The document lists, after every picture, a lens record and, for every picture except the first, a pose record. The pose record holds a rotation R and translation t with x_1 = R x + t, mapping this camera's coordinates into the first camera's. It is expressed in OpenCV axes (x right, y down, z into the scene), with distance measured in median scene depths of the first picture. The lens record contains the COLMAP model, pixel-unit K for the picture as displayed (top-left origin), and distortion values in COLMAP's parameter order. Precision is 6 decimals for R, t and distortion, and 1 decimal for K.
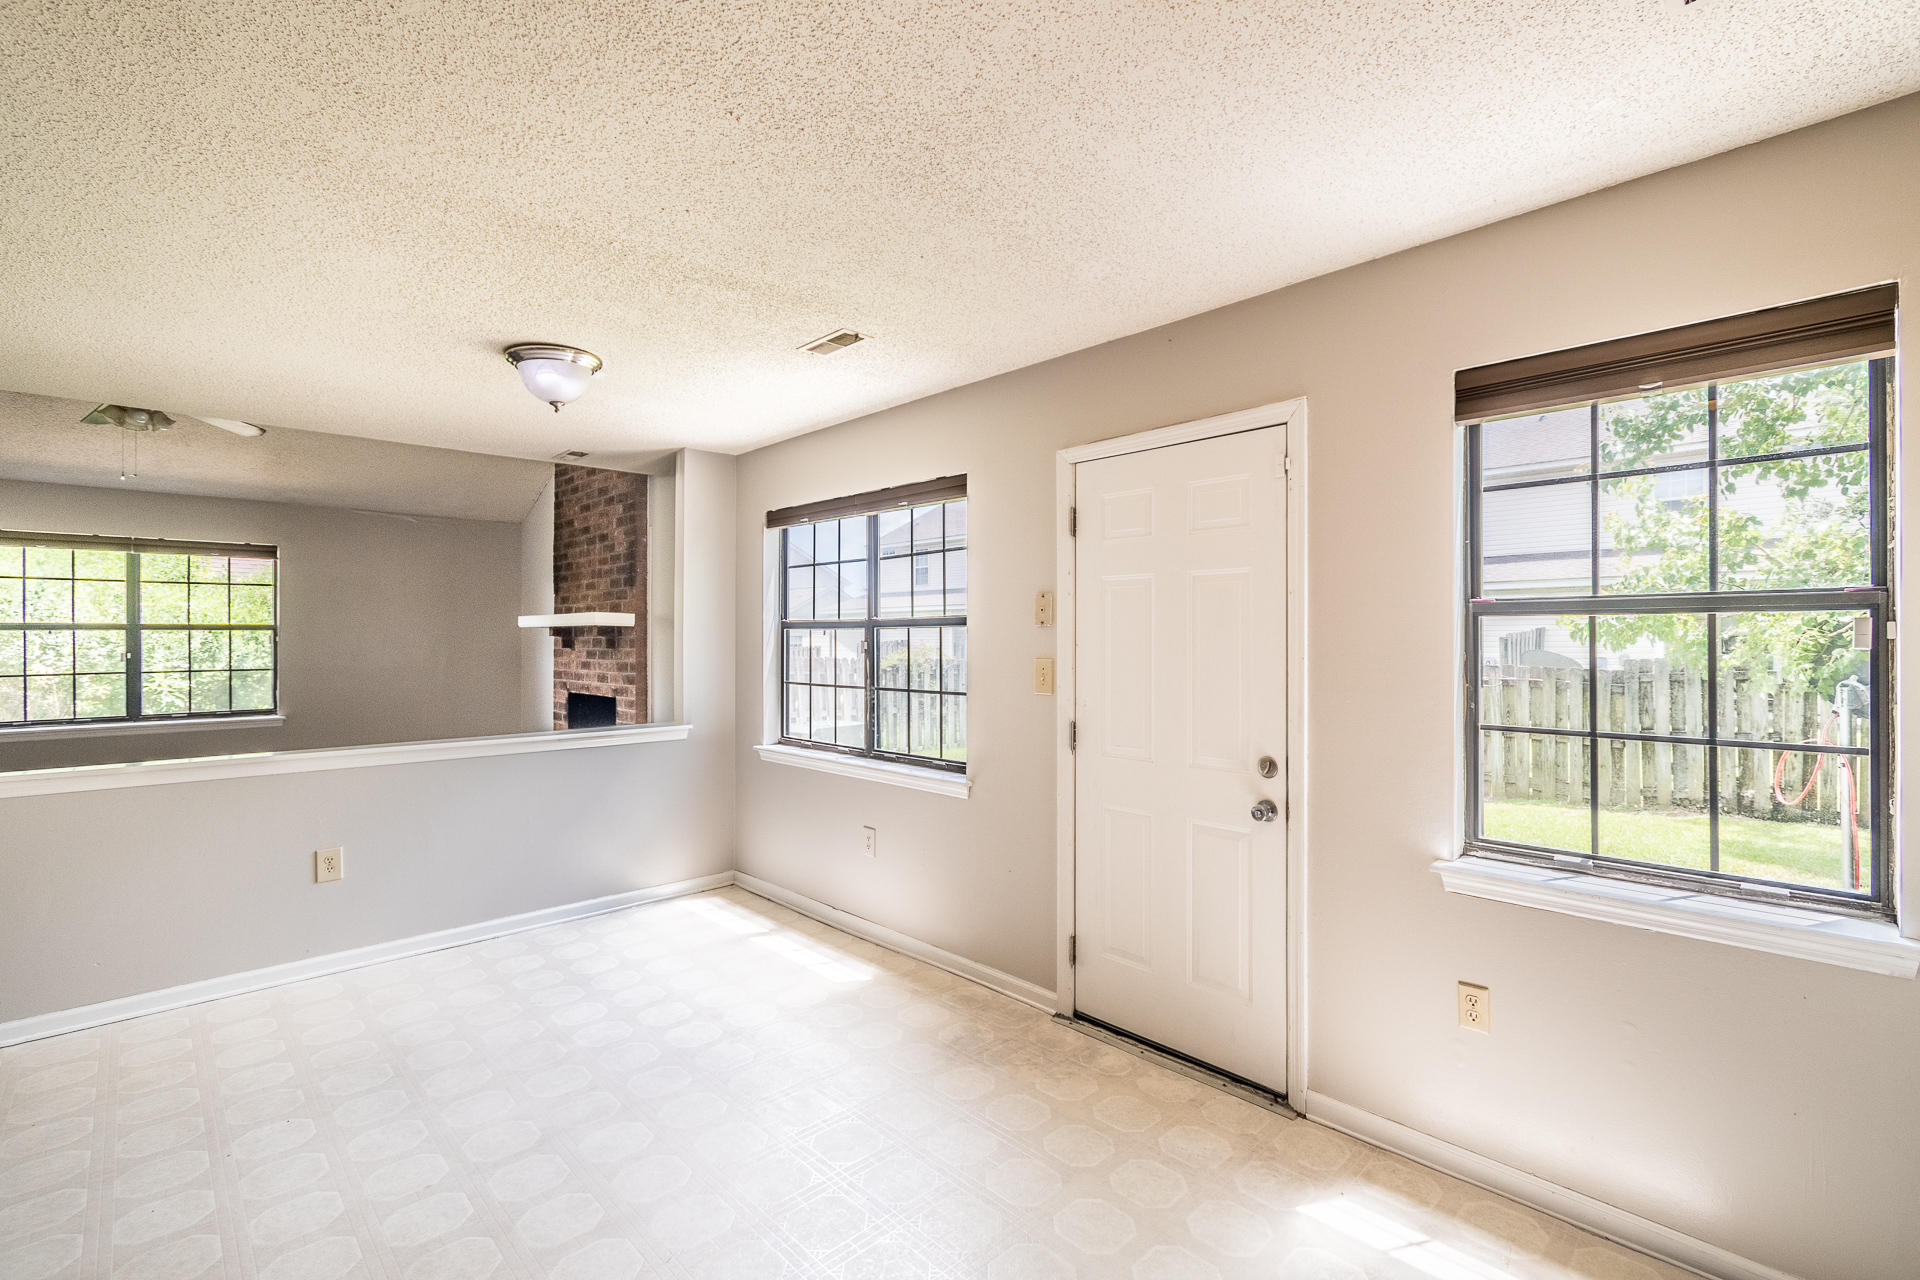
lens RADIAL K [[847.4, 0, 963.6], [0, 847.4, 636.7], [0, 0, 1]] dist [0.001705, -0.000278]
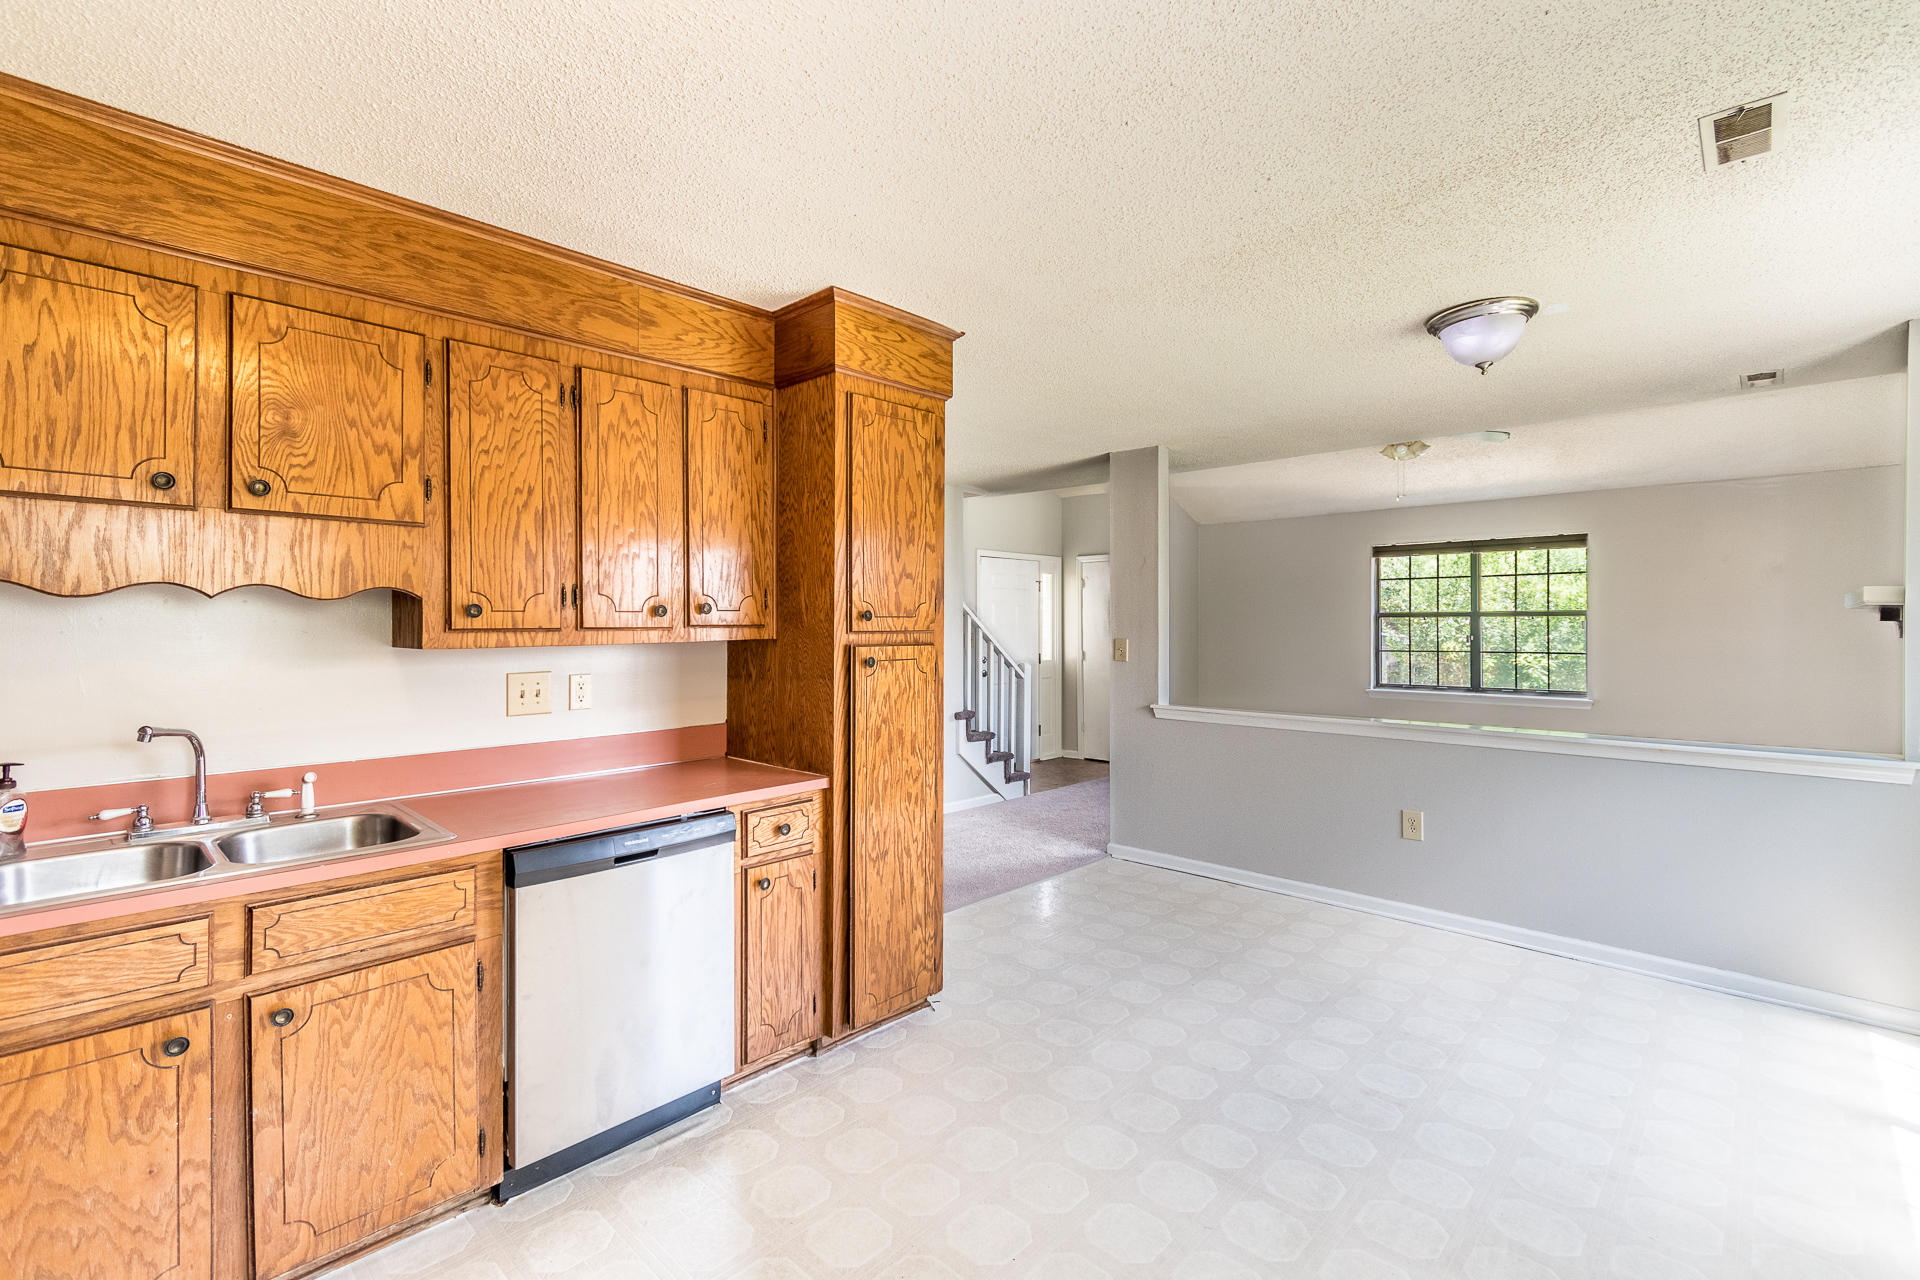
lens RADIAL K [[860.2, 0, 961.6], [0, 860.2, 622.0], [0, 0, 1]] dist [0.002889, -0.000105]
pose [[0.044431, -0.000430, -0.999012, 0.362935], [0.000925, 0.999999, -0.000390, -0.000674], [0.999012, -0.000907, 0.044432, 0.348000]]
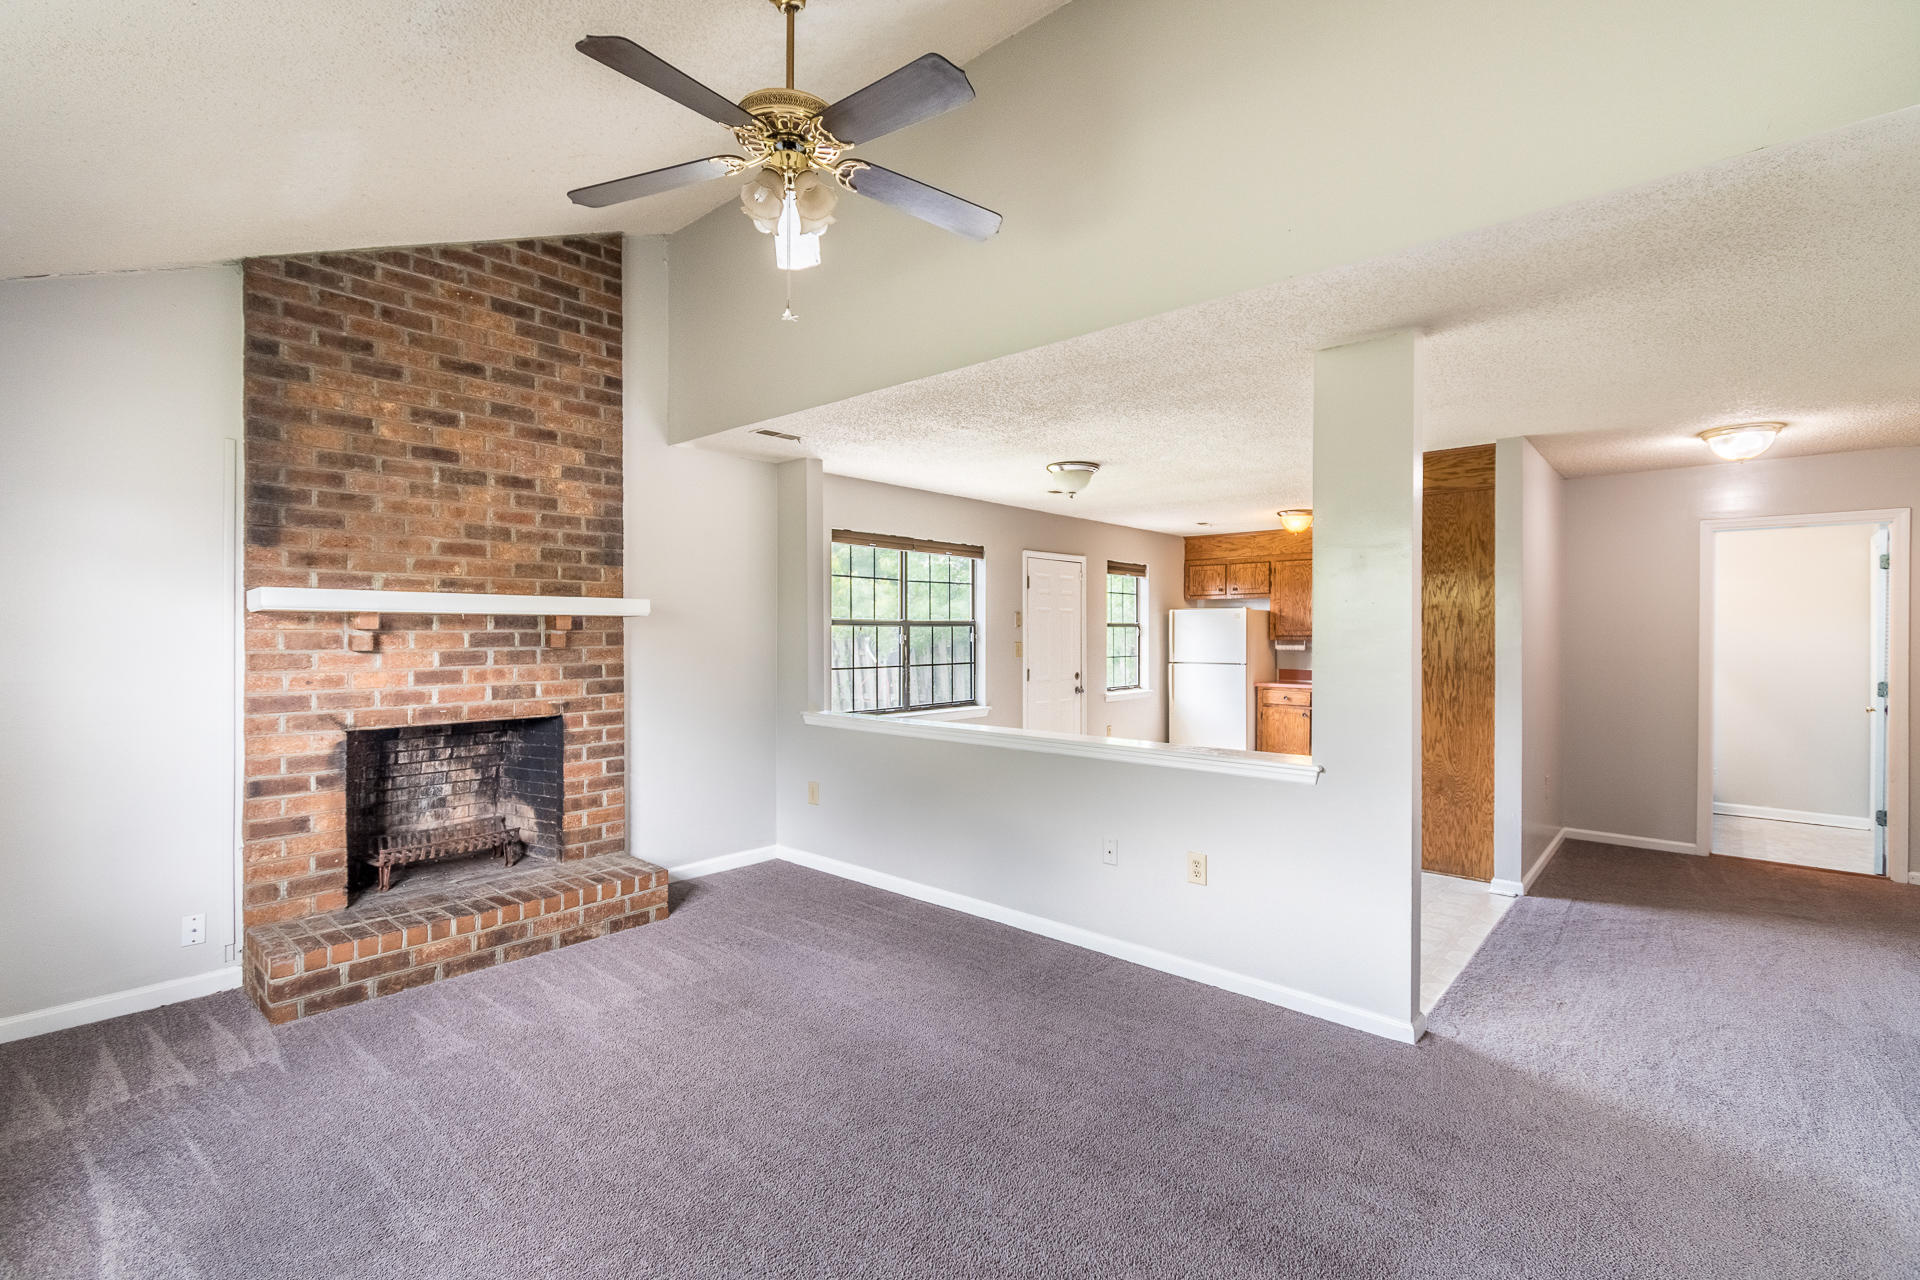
lens RADIAL K [[851.9, 0, 947.7], [0, 851.9, 636.9], [0, 0, 1]] dist [0.002094, 0.000160]
pose [[-0.061329, -0.004549, 0.998107, -1.875493], [-0.002681, 0.999987, 0.004393, 0.002209], [-0.998114, -0.002406, -0.061340, 1.175825]]
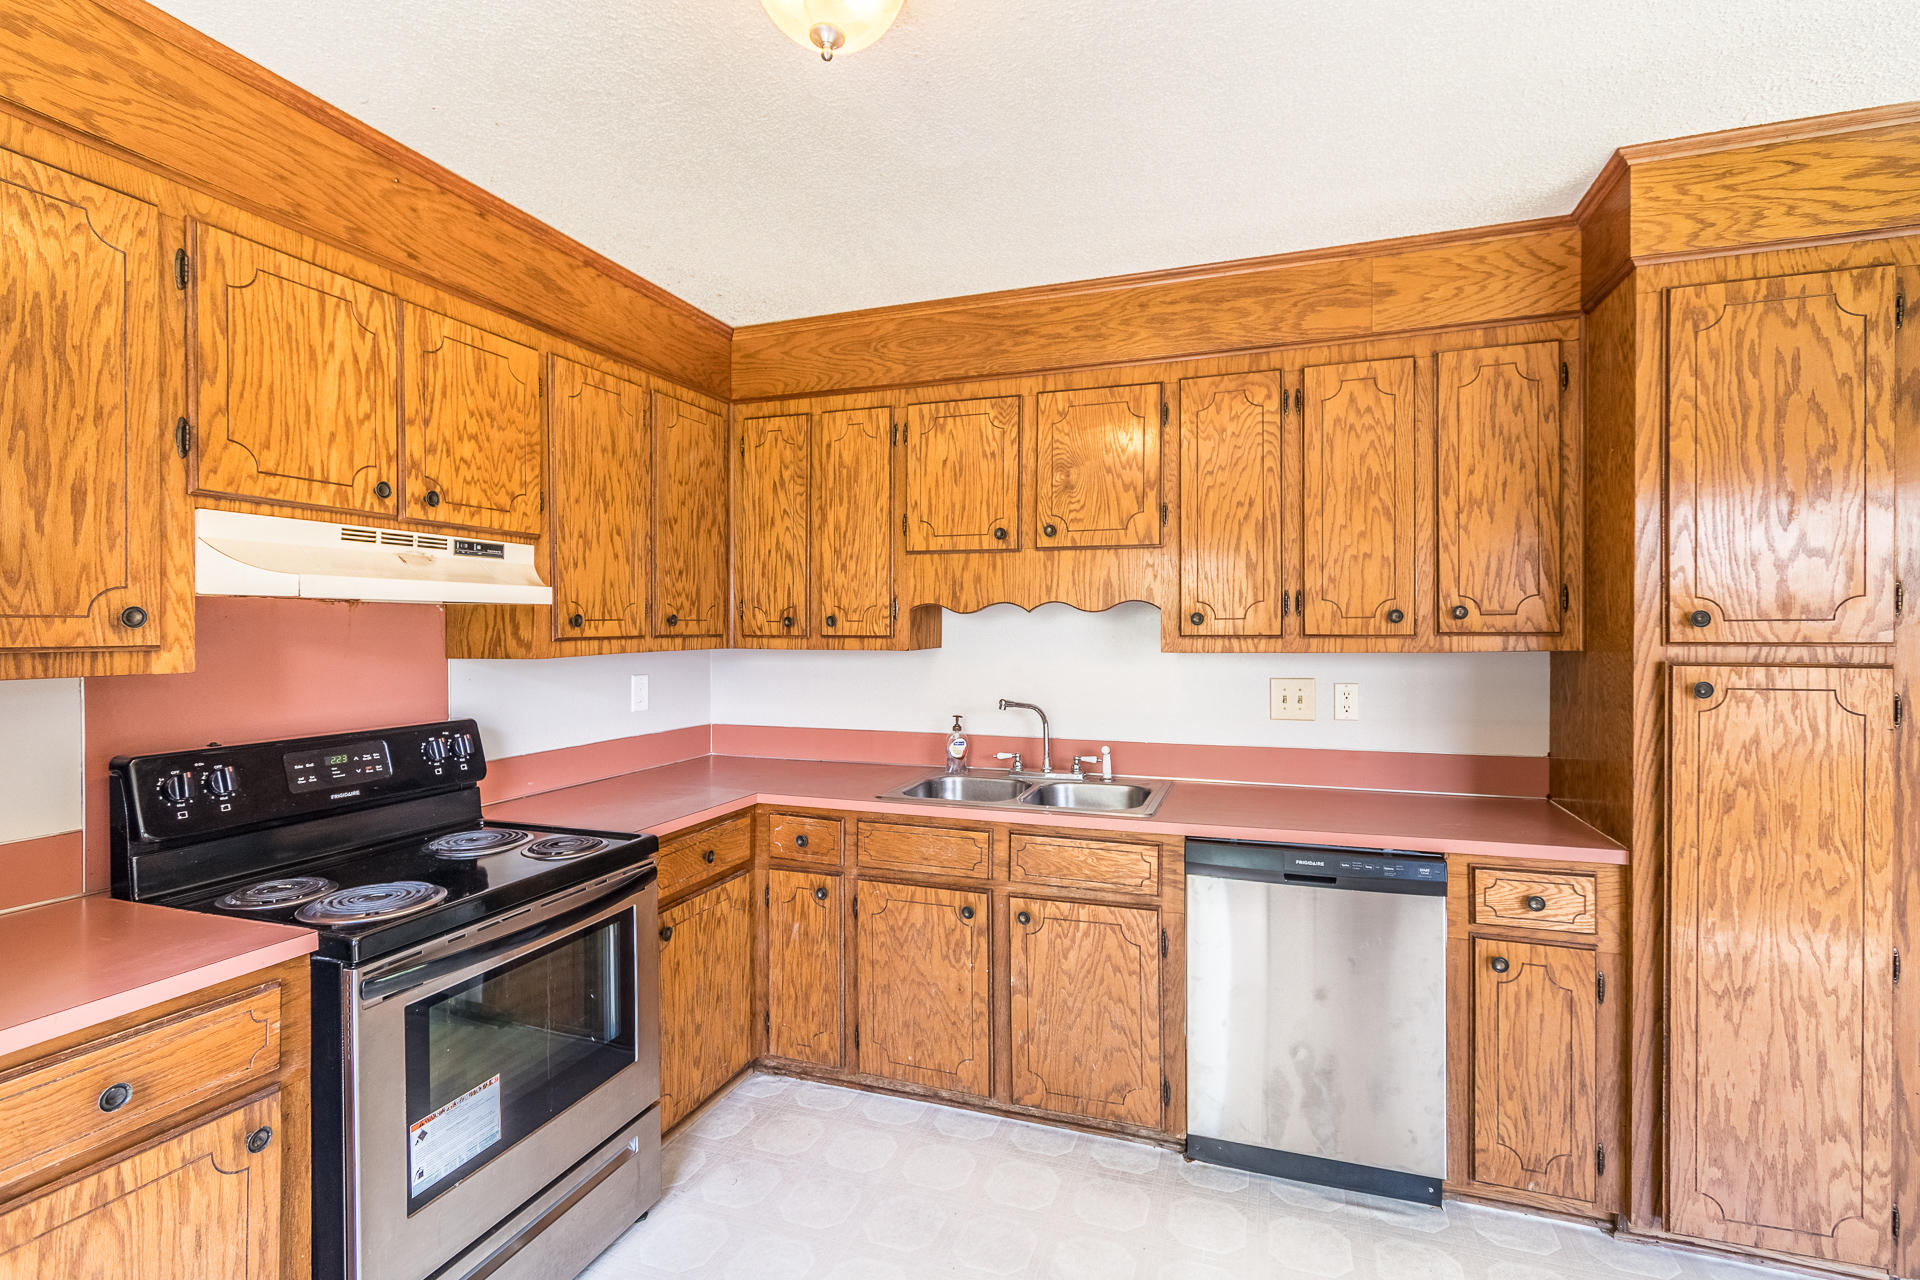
lens RADIAL K [[881.2, 0, 965.4], [0, 881.2, 631.7], [0, 0, 1]] dist [0.002701, -0.001000]
pose [[-0.893900, 0.002238, -0.448261, 0.208902], [0.001384, 0.999997, 0.002233, -0.000910], [0.448265, 0.001376, -0.893900, 0.568918]]
